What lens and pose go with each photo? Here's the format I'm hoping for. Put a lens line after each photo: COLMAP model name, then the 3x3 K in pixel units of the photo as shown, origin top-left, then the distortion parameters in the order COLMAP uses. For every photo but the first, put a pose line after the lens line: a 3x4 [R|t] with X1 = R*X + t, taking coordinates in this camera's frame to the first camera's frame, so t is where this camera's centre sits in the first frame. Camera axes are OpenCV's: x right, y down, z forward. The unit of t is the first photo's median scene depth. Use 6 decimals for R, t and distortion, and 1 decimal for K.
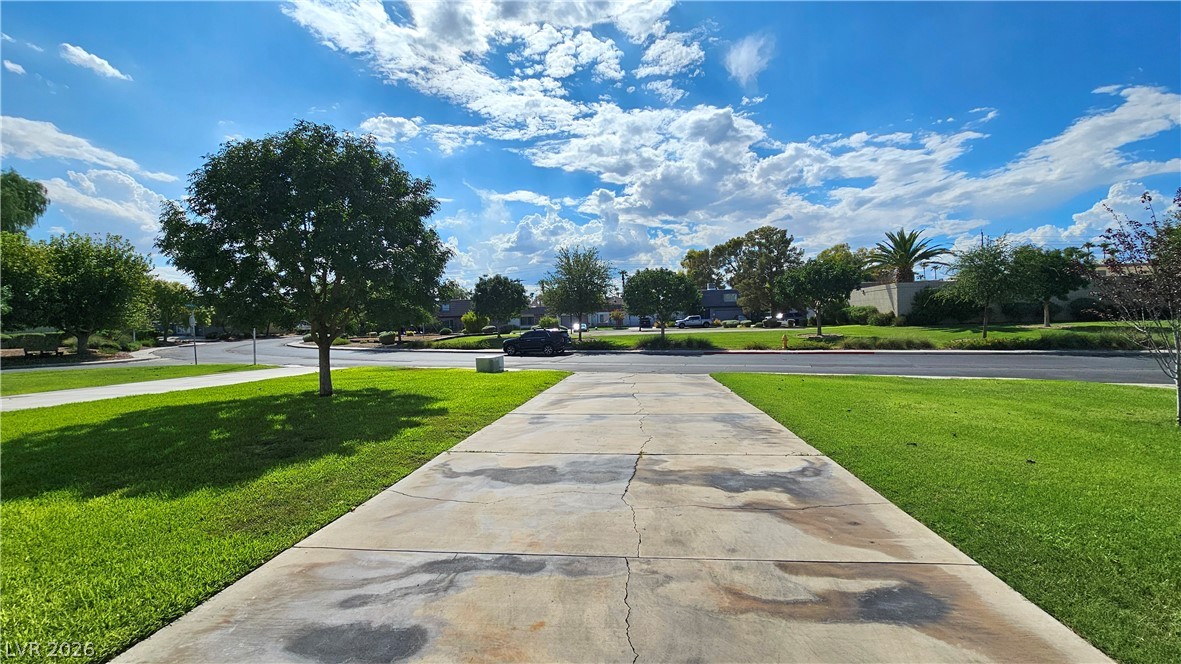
lens RADIAL K [[481.4, 0, 588.3], [0, 481.4, 334.0], [0, 0, 1]] dist [0.002317, -0.001729]
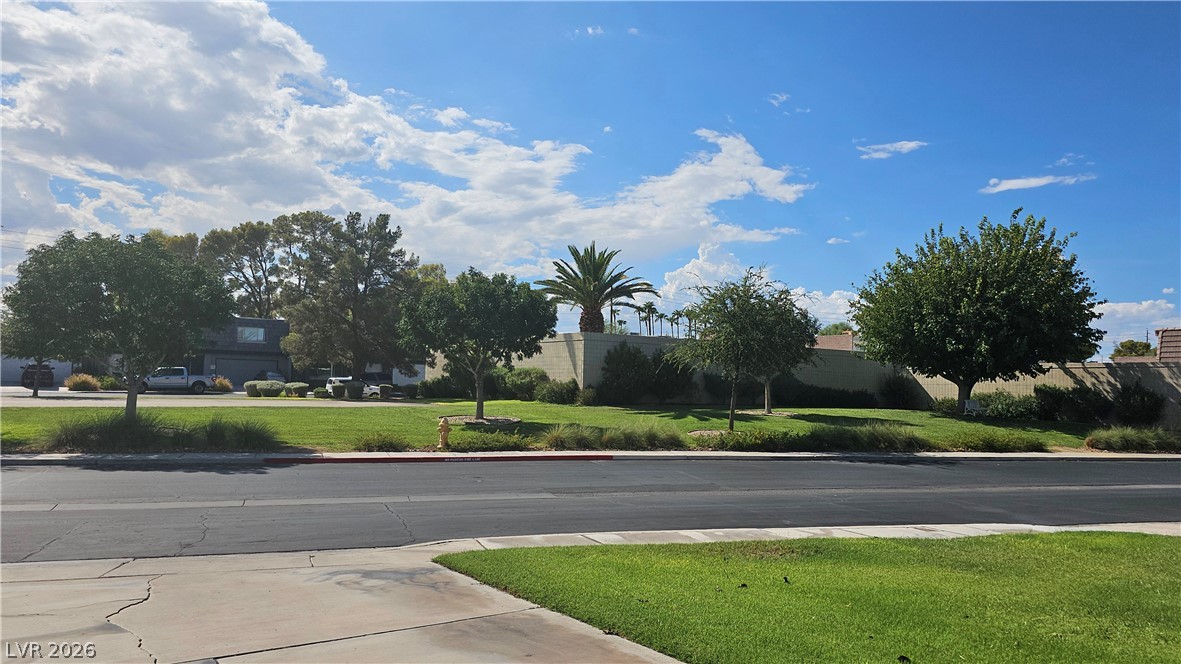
lens RADIAL K [[823.2, 0, 610.2], [0, 823.2, 349.1], [0, 0, 1]] dist [0.043029, -0.028137]
pose [[0.741706, 0.075829, 0.666426, -0.006516], [-0.028574, 0.996259, -0.081557, -0.003397], [-0.670117, 0.041449, 0.741097, 0.241528]]
